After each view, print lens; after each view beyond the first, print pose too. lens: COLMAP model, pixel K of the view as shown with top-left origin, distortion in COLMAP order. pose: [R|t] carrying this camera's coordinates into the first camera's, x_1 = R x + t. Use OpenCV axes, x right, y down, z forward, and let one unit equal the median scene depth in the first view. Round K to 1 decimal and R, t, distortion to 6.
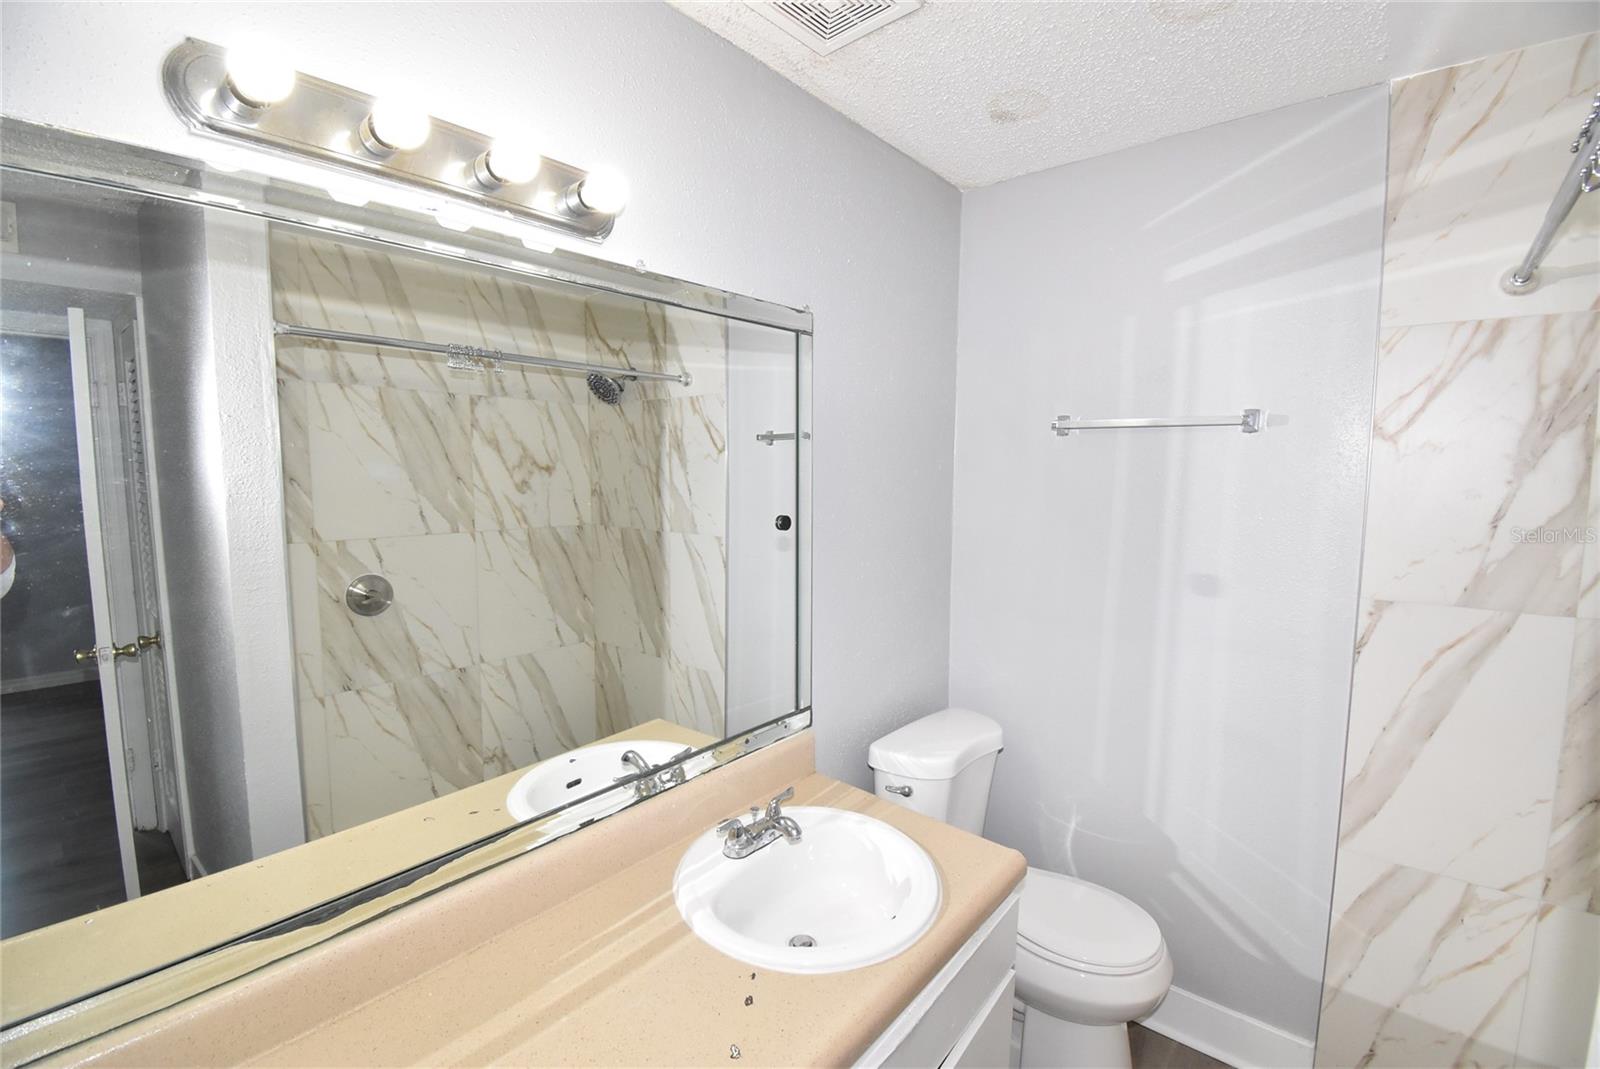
lens RADIAL K [[711.8, 0, 793.5], [0, 711.8, 540.3], [0, 0, 1]] dist [0.018322, -0.005417]
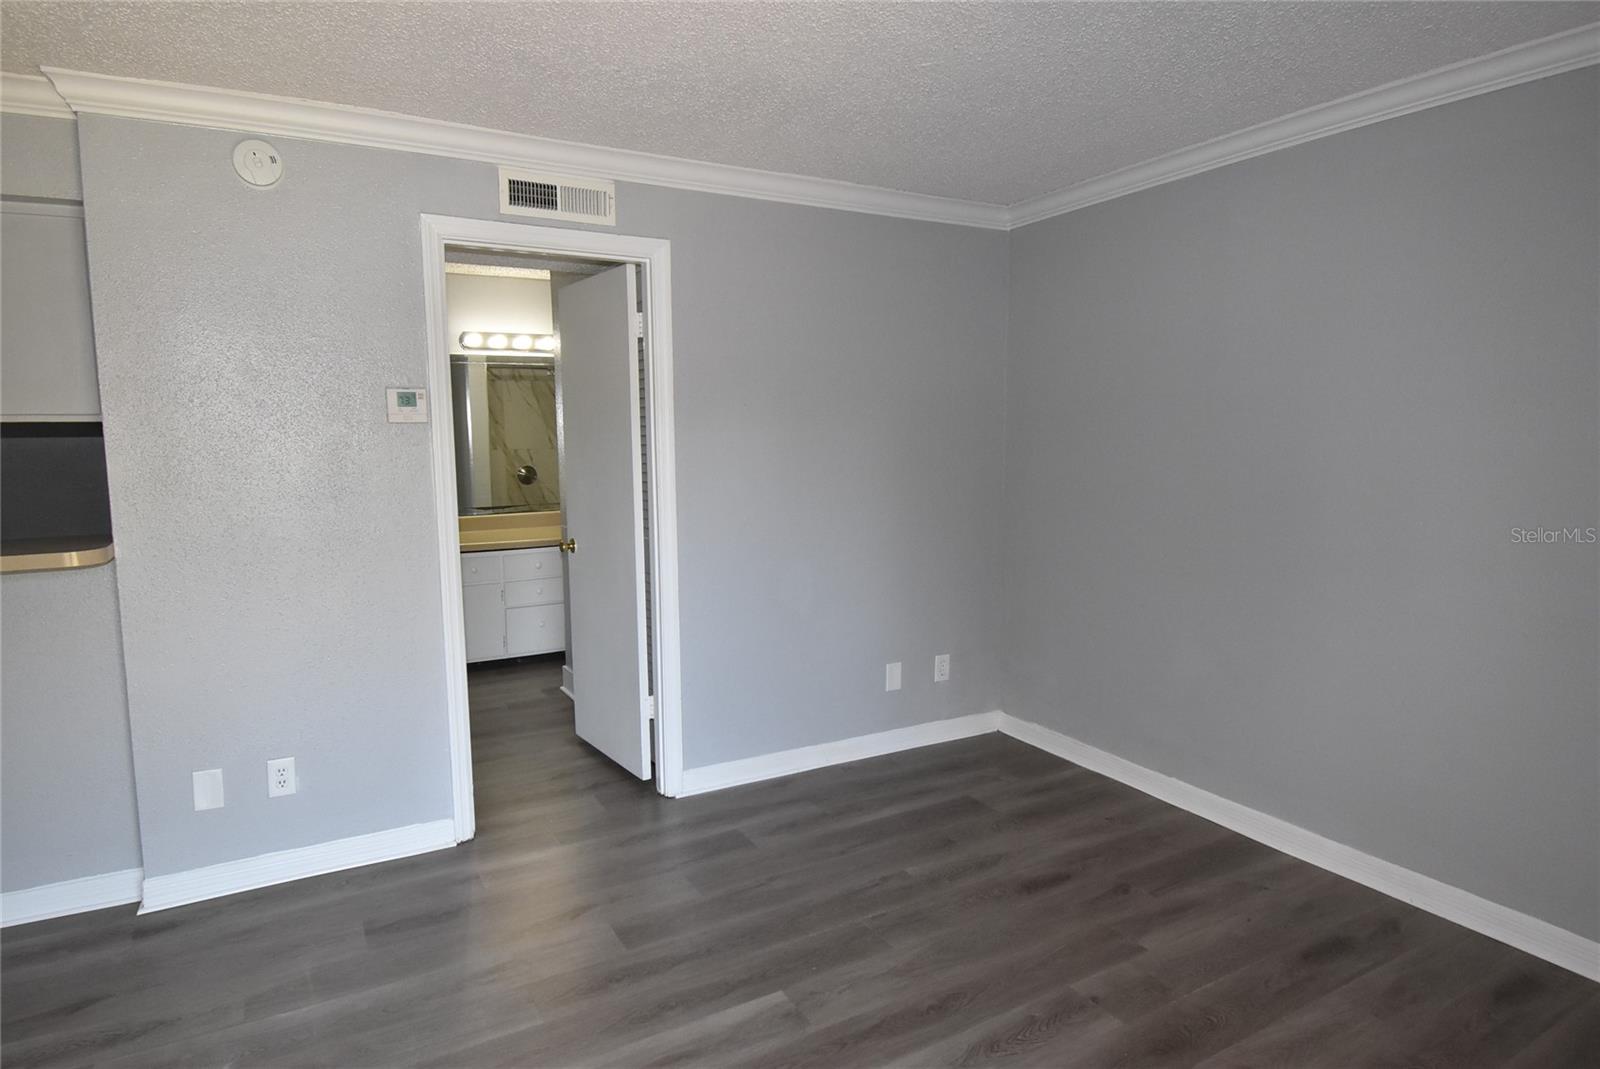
lens RADIAL K [[931.2, 0, 800.1], [0, 931.2, 534.7], [0, 0, 1]] dist [0.003654, -0.000020]
pose [[0.942907, 0.034542, -0.331259, 1.214858], [-0.025102, 0.999149, 0.032737, 0.152069], [0.332108, -0.022553, 0.942972, -1.501478]]
